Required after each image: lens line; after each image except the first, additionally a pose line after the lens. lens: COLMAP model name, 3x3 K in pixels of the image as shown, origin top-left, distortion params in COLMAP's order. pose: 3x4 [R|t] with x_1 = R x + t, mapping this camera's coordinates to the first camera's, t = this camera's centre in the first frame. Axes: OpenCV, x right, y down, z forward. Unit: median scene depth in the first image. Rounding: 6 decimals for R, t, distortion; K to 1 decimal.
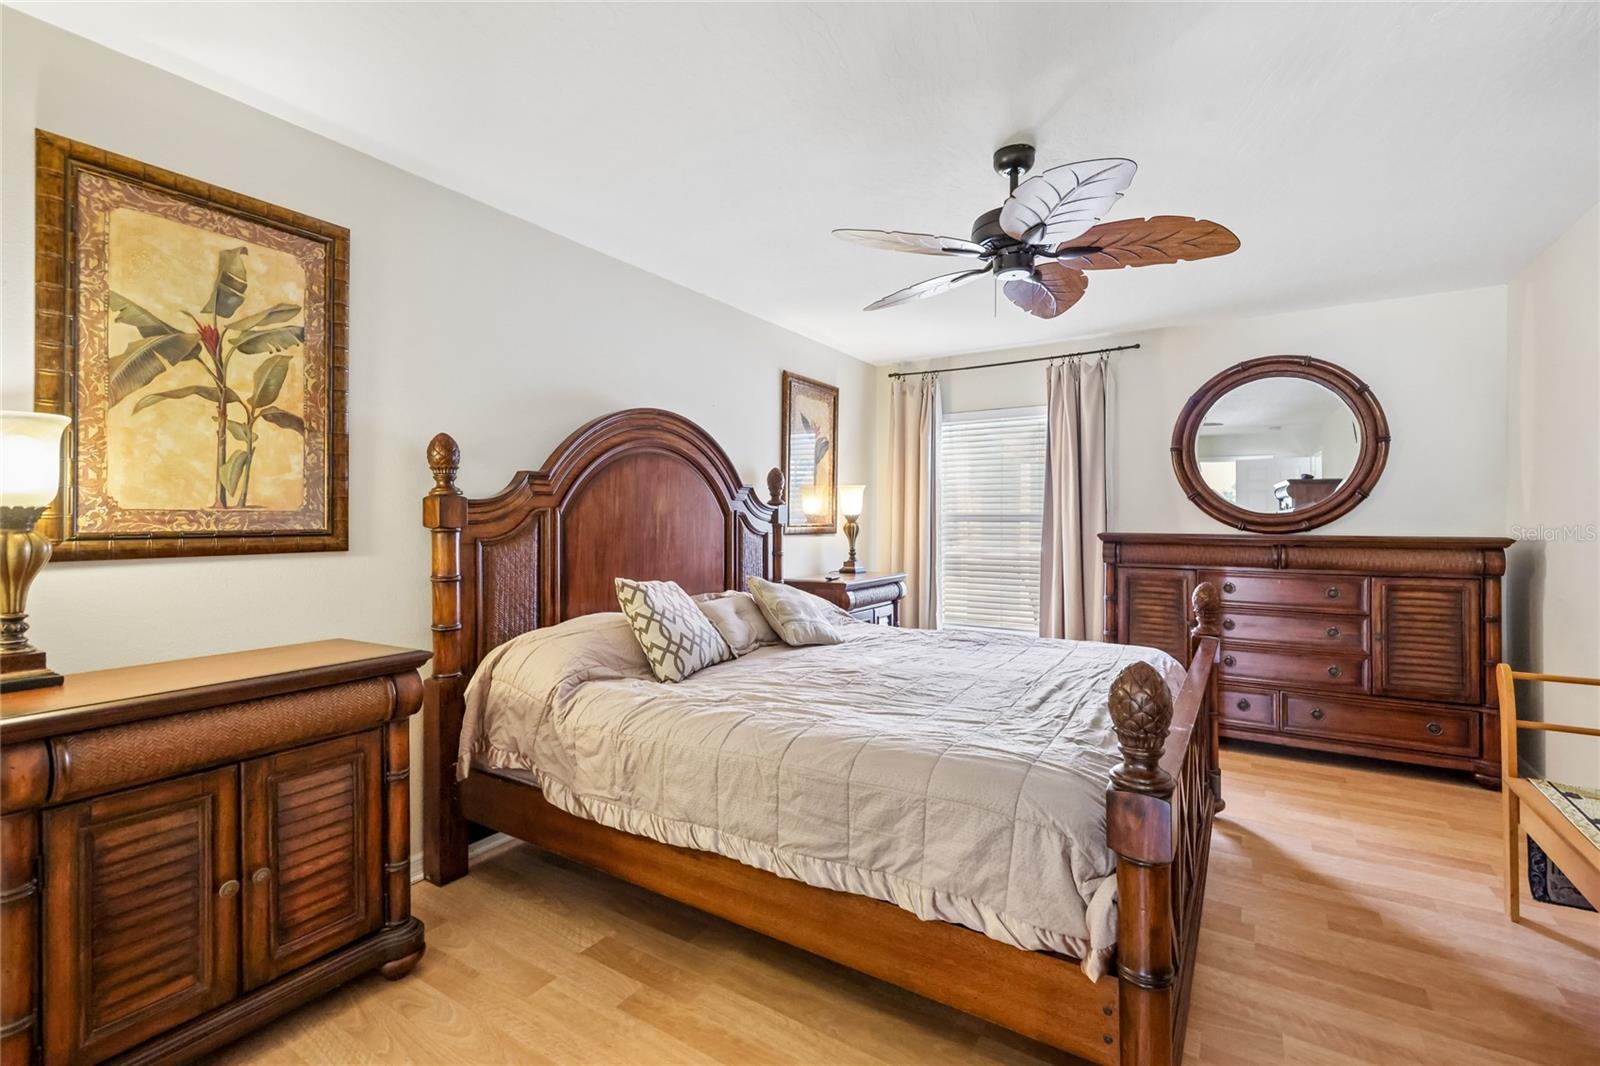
lens RADIAL K [[710.4, 0, 796.2], [0, 710.4, 516.7], [0, 0, 1]] dist [0.020682, -0.008681]
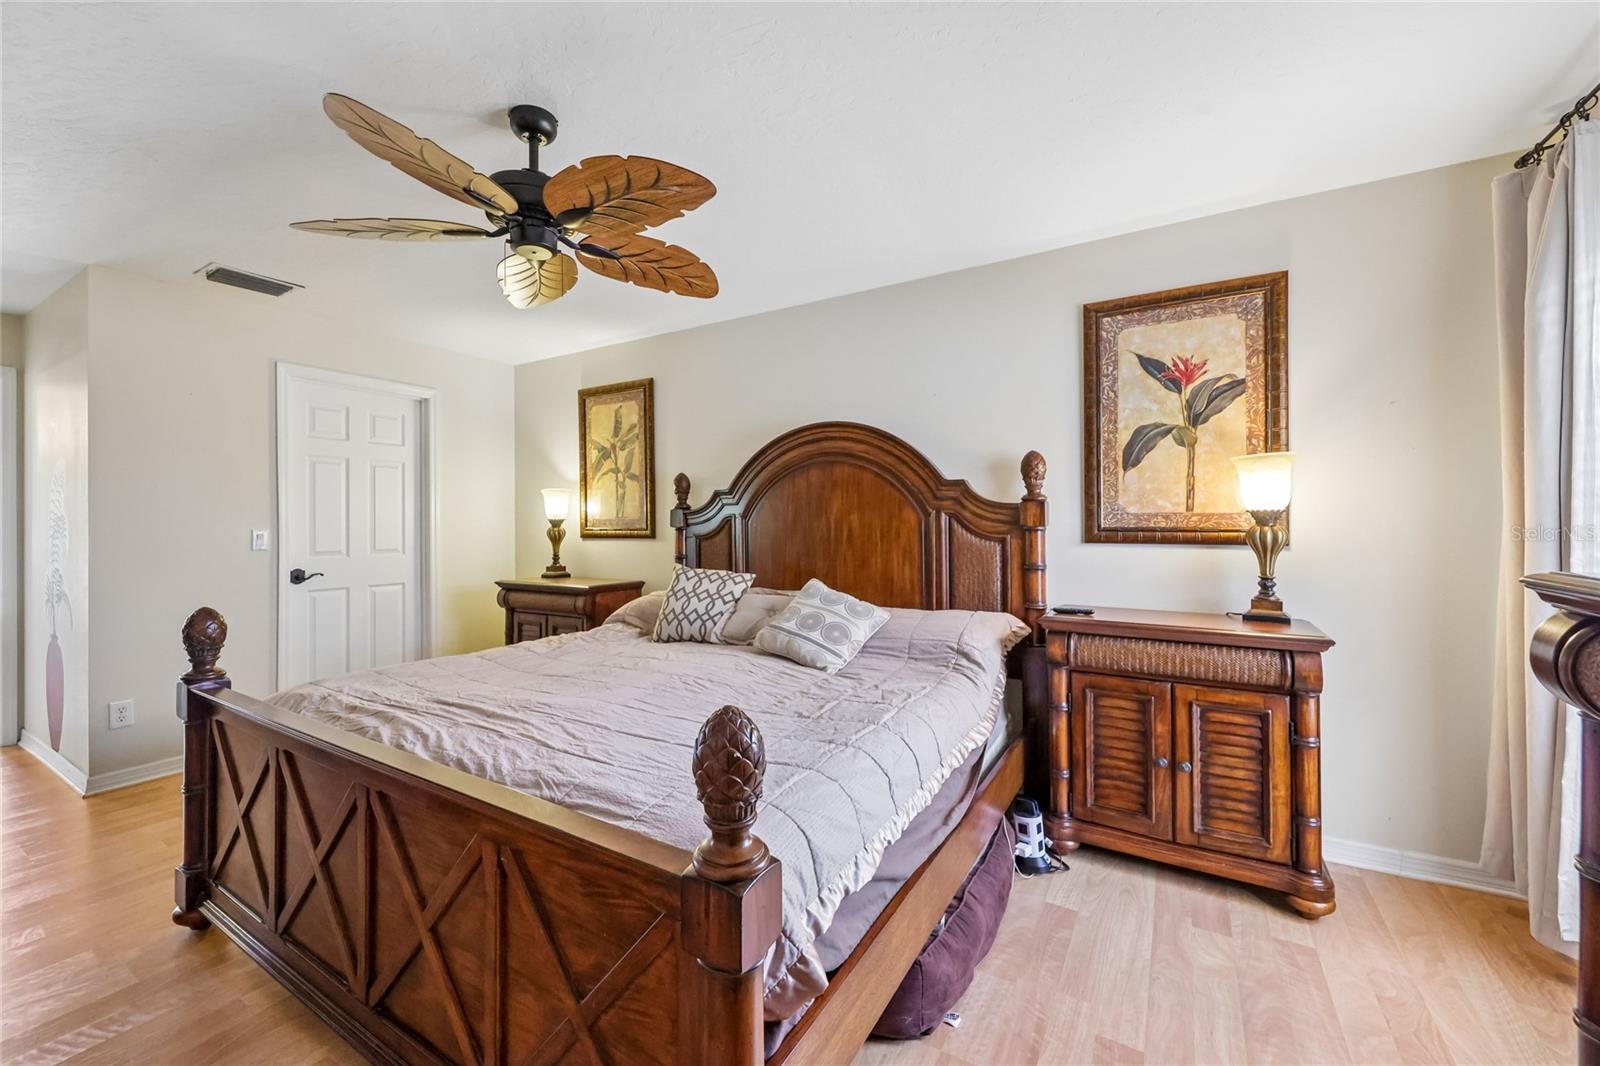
lens RADIAL K [[640.1, 0, 800.5], [0, 640.1, 520.4], [0, 0, 1]] dist [-0.000288, -0.000082]
pose [[0.014498, 0.000623, -0.999895, 1.141910], [0.011257, 0.999936, 0.000786, 0.001301], [0.999832, -0.011267, 0.014490, 1.349495]]
